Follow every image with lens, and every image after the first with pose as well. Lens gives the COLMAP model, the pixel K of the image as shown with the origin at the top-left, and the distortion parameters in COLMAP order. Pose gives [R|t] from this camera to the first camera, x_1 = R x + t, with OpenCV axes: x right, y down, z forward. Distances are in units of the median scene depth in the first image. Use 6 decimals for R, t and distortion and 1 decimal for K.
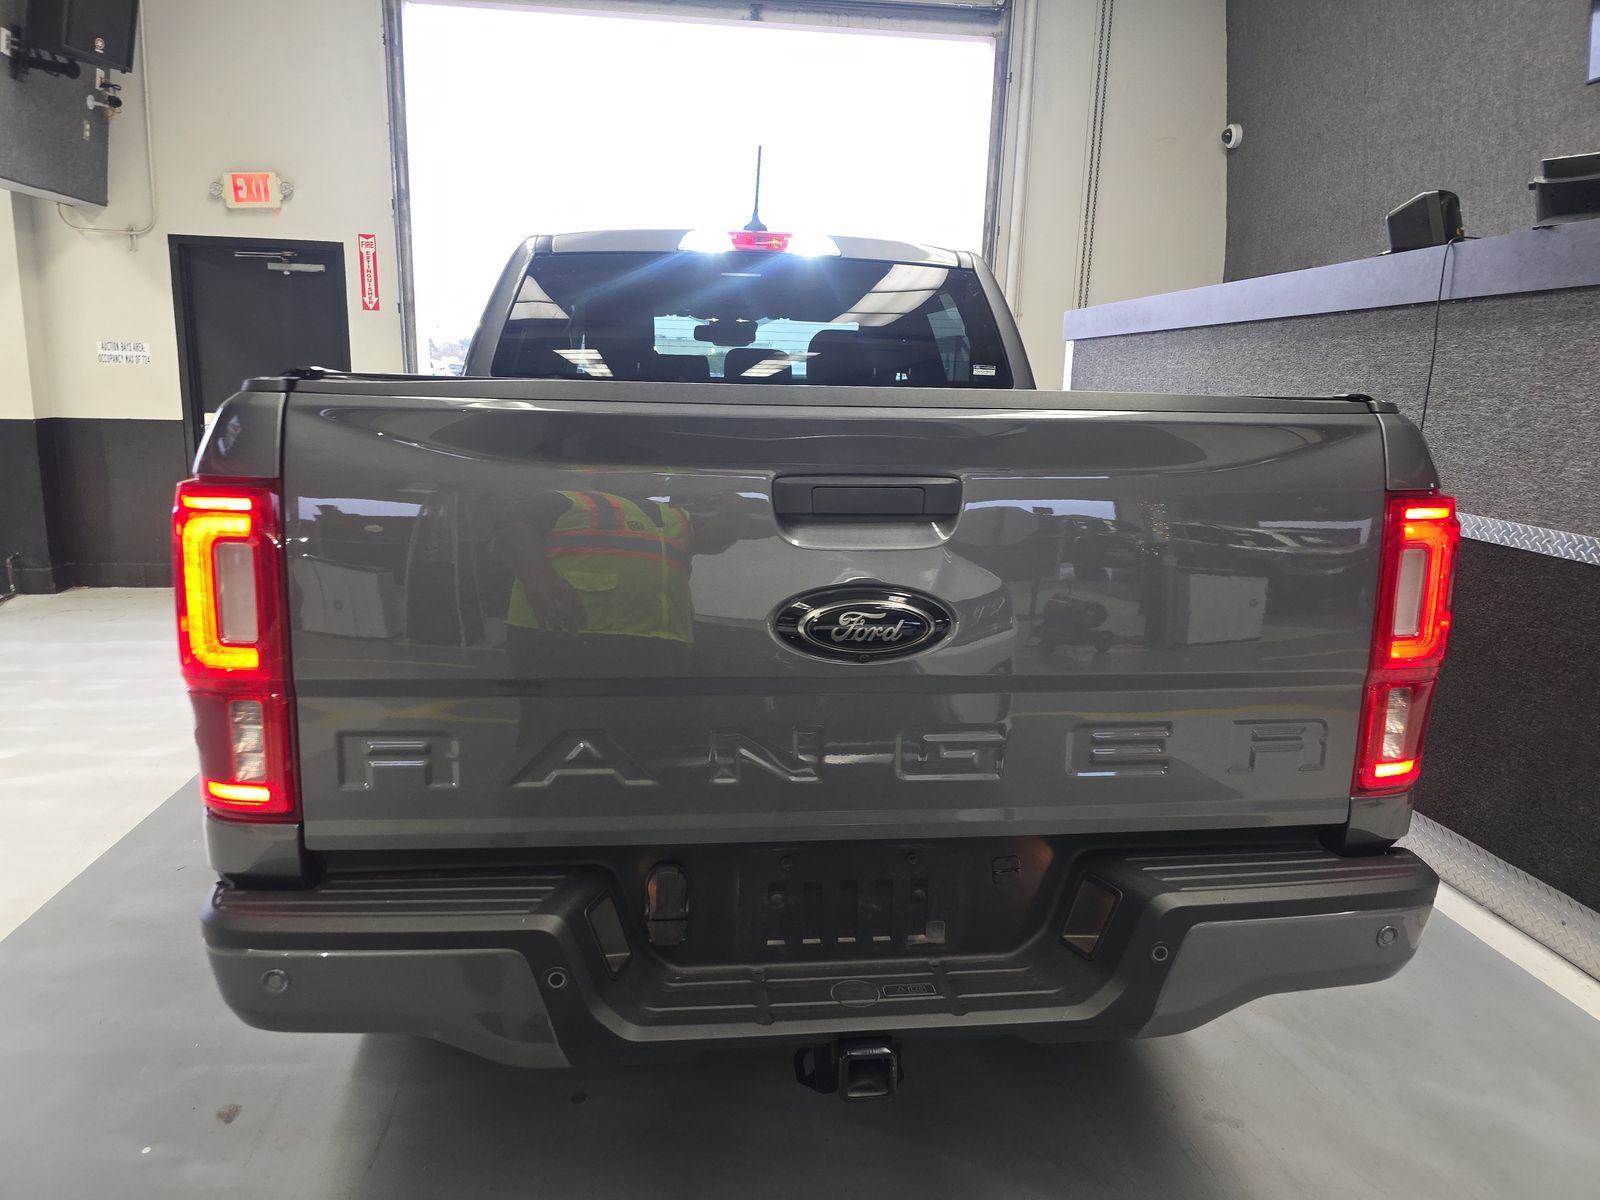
lens RADIAL K [[1082.9, 0, 800.0], [0, 1082.9, 600.0], [0, 0, 1]] dist [0.061937, -0.063467]
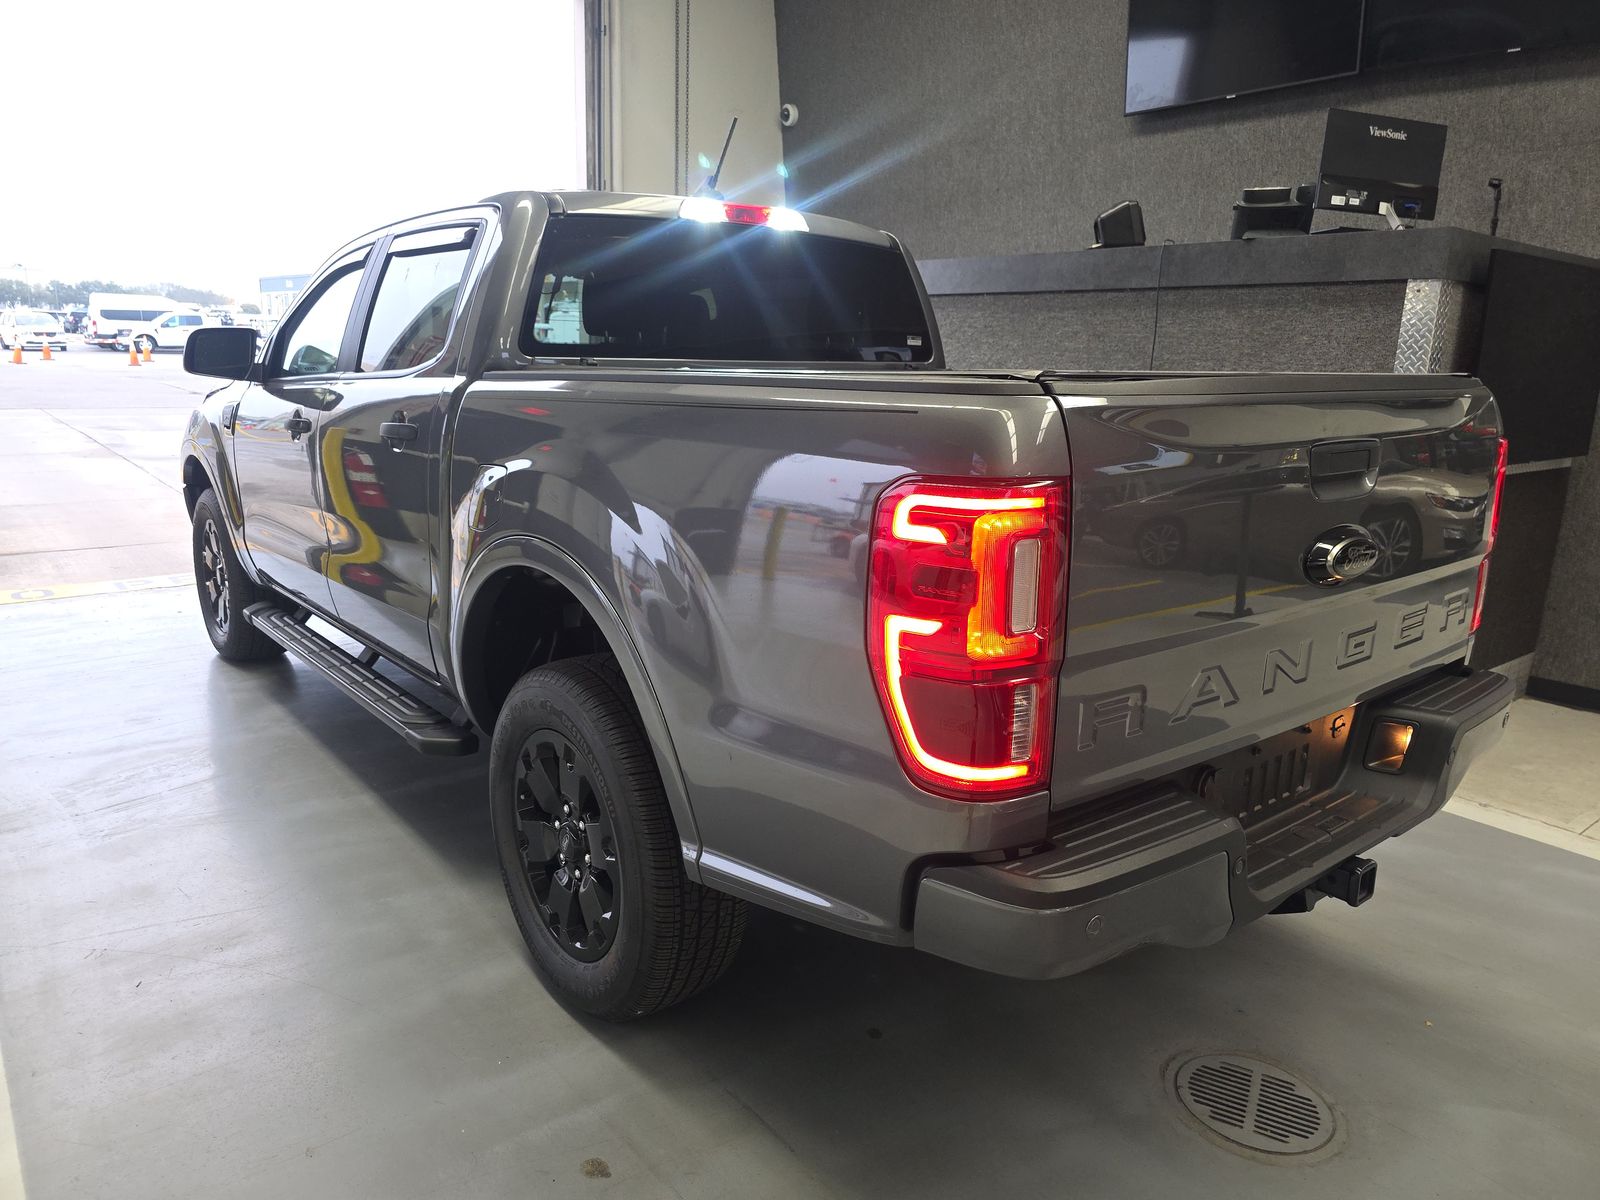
lens RADIAL K [[1082.9, 0, 800.0], [0, 1082.9, 600.0], [0, 0, 1]] dist [0.061937, -0.063467]
pose [[0.846073, -0.124120, 0.518416, -0.427039], [0.098179, 0.992161, 0.077314, -0.032763], [-0.523949, -0.014516, 0.851626, 0.071755]]
